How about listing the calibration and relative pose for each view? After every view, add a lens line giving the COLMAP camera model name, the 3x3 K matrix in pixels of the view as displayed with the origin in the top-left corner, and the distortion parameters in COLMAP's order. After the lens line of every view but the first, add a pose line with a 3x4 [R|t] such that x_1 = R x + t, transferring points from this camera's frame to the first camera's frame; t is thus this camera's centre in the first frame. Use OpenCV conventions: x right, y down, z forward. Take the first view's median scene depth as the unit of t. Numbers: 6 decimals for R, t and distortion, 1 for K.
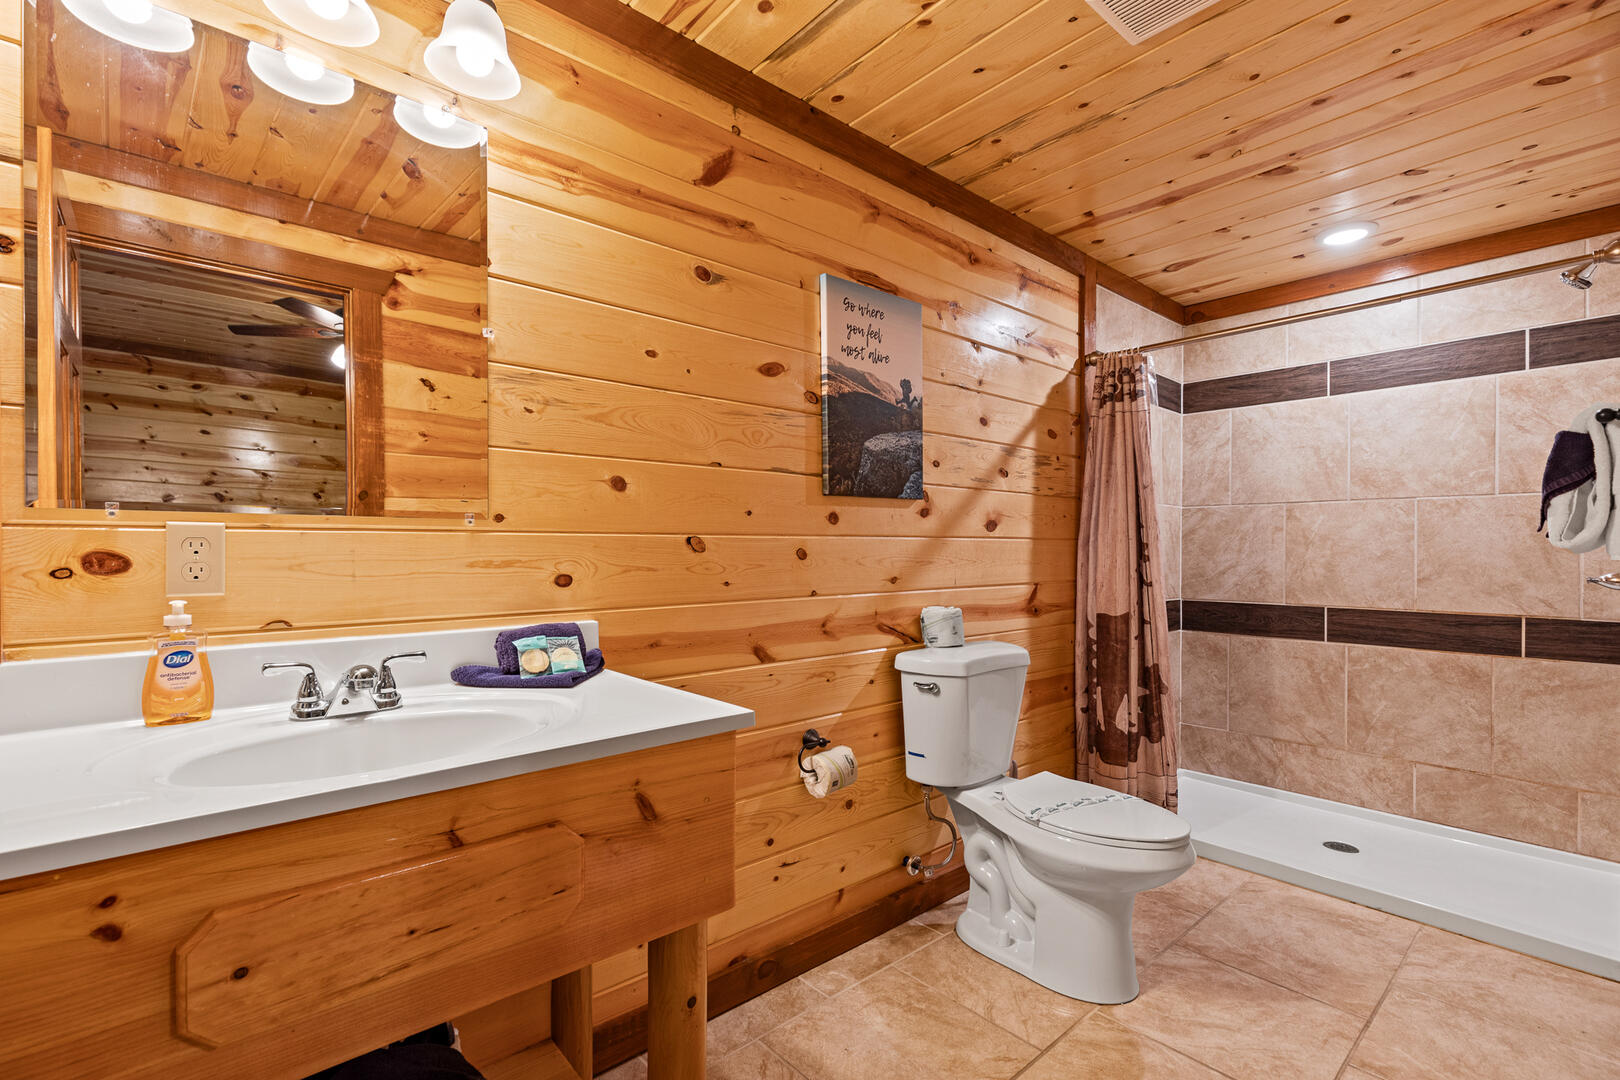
lens RADIAL K [[724.9, 0, 813.1], [0, 724.9, 550.9], [0, 0, 1]] dist [0.002360, 0.000060]
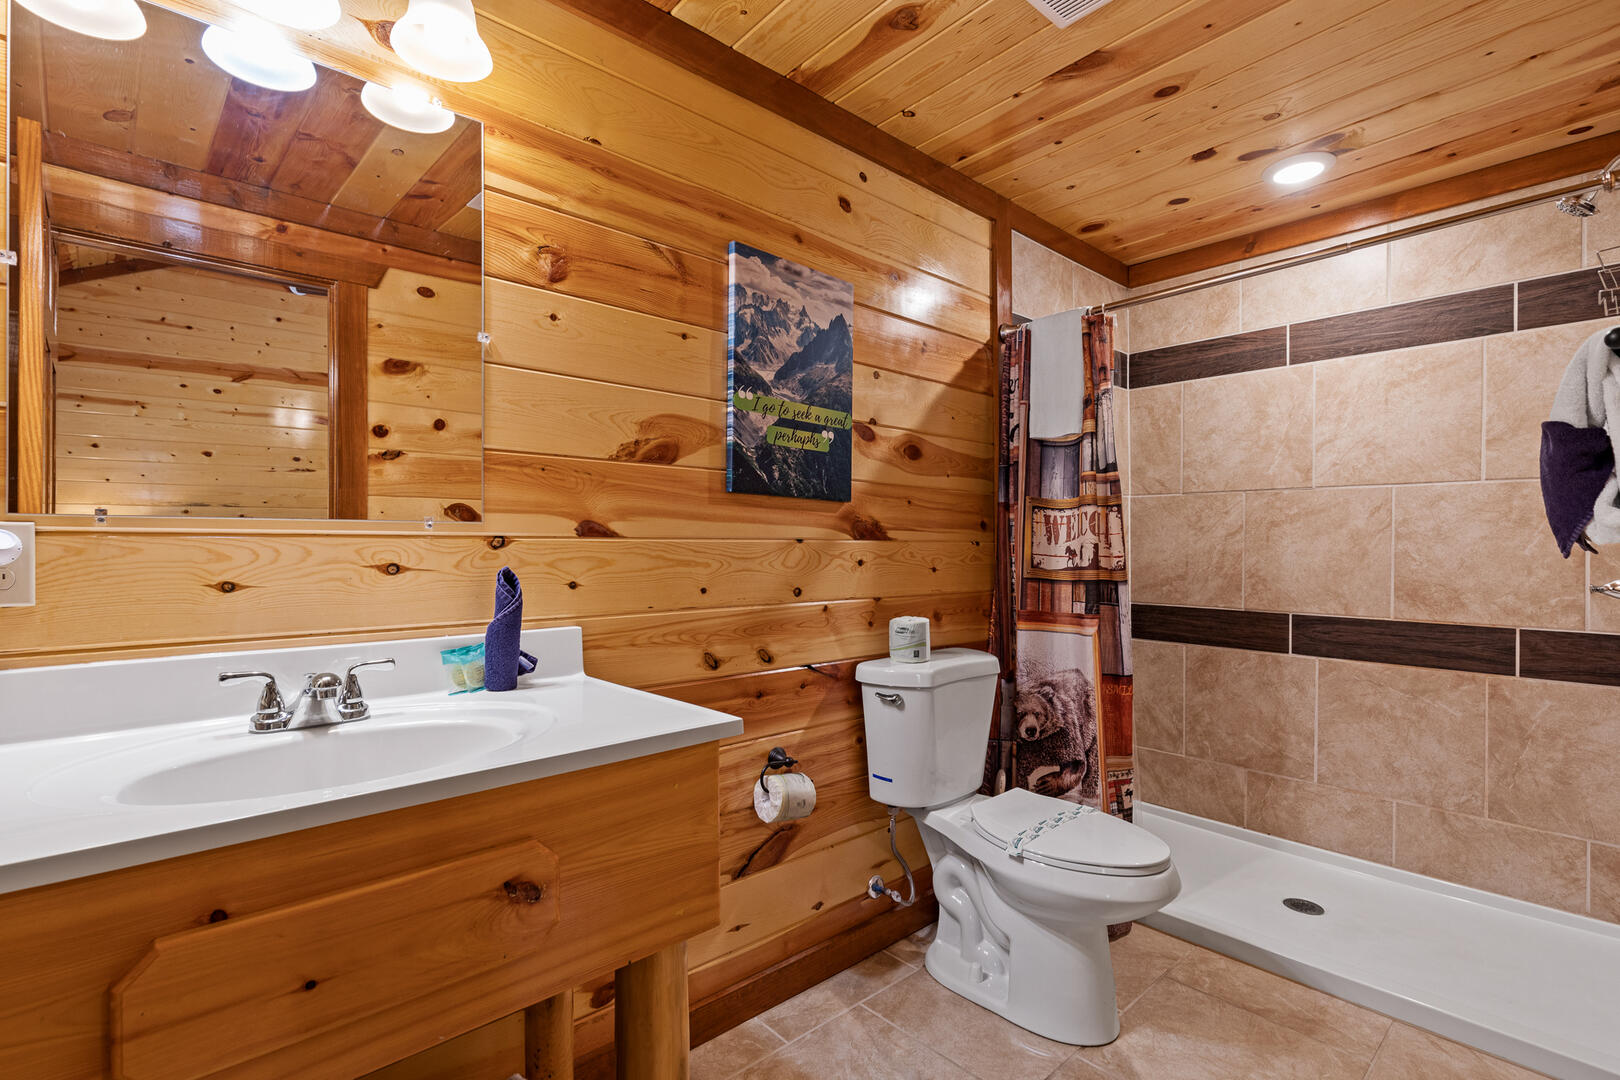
lens RADIAL K [[724.9, 0, 839.8], [0, 724.9, 540.5], [0, 0, 1]] dist [0.002360, 0.000060]
pose [[0.999917, -0.005254, 0.011784, 0.082214], [0.005428, 0.999876, -0.014806, -0.000325], [-0.011704, 0.014869, 0.999821, 0.075783]]
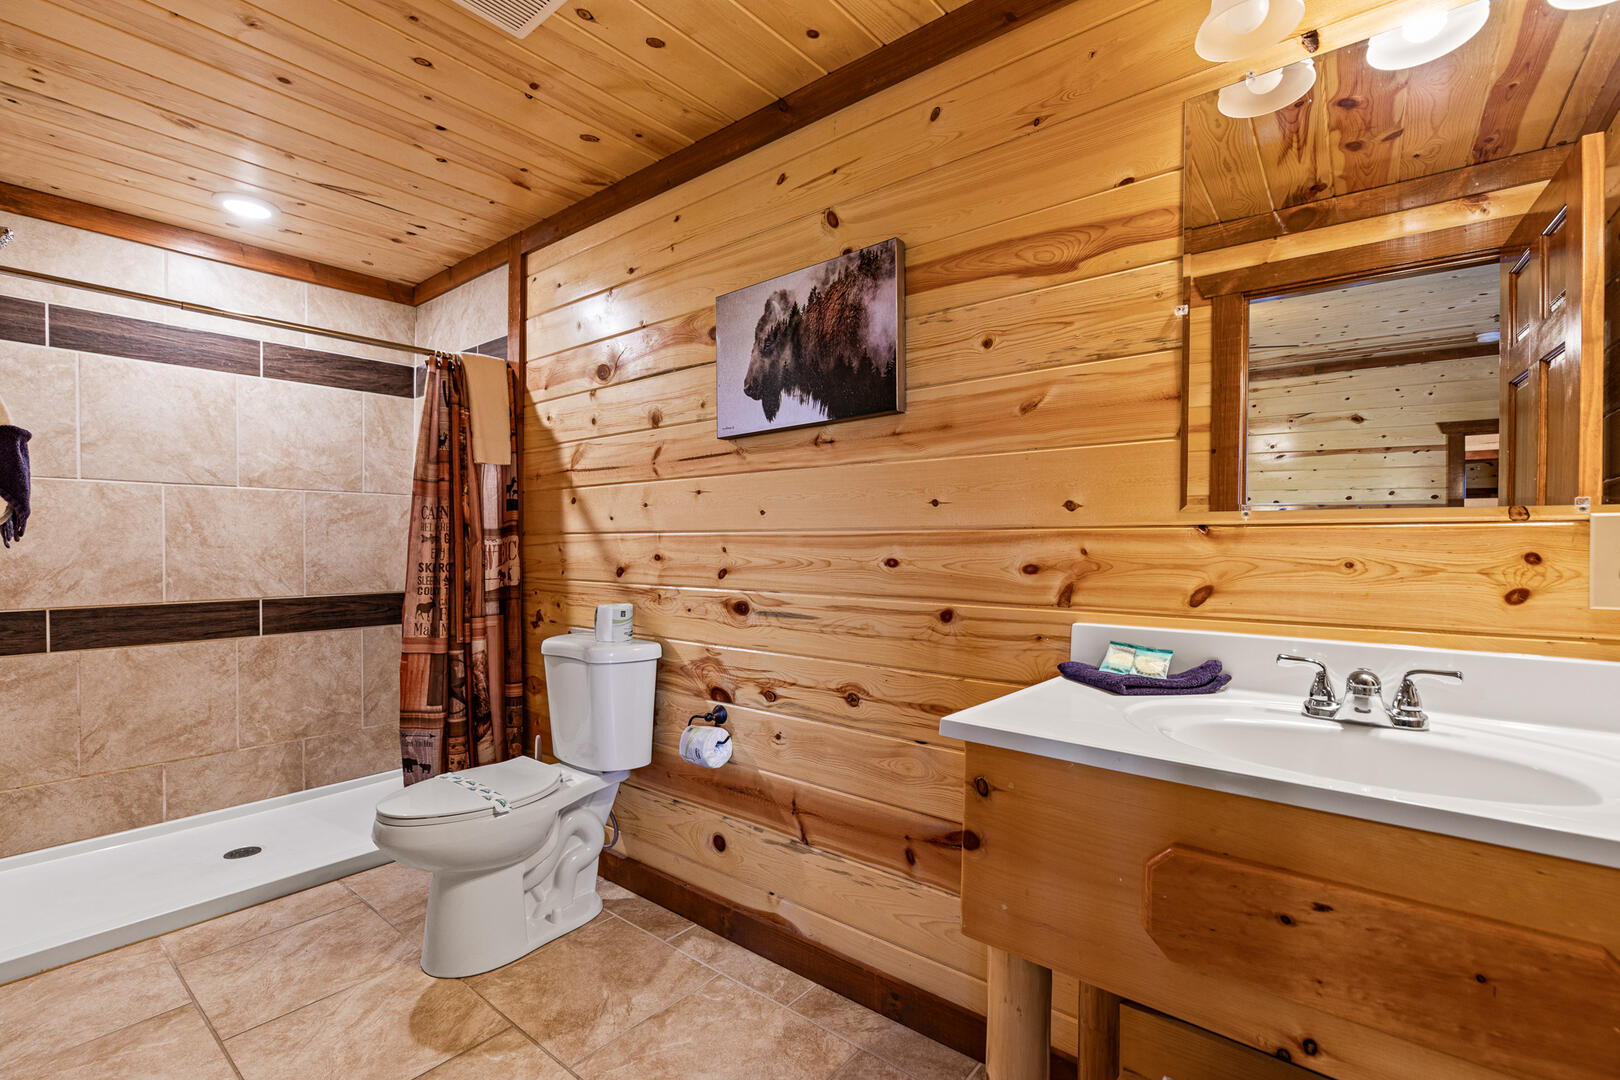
lens RADIAL K [[724.9, 0, 806.8], [0, 724.9, 545.2], [0, 0, 1]] dist [0.002360, 0.000060]
pose [[0.149190, 0.003010, -0.988804, 0.343311], [-0.007052, 0.999973, 0.001980, -0.000567], [0.988783, 0.006678, 0.149207, 0.305296]]
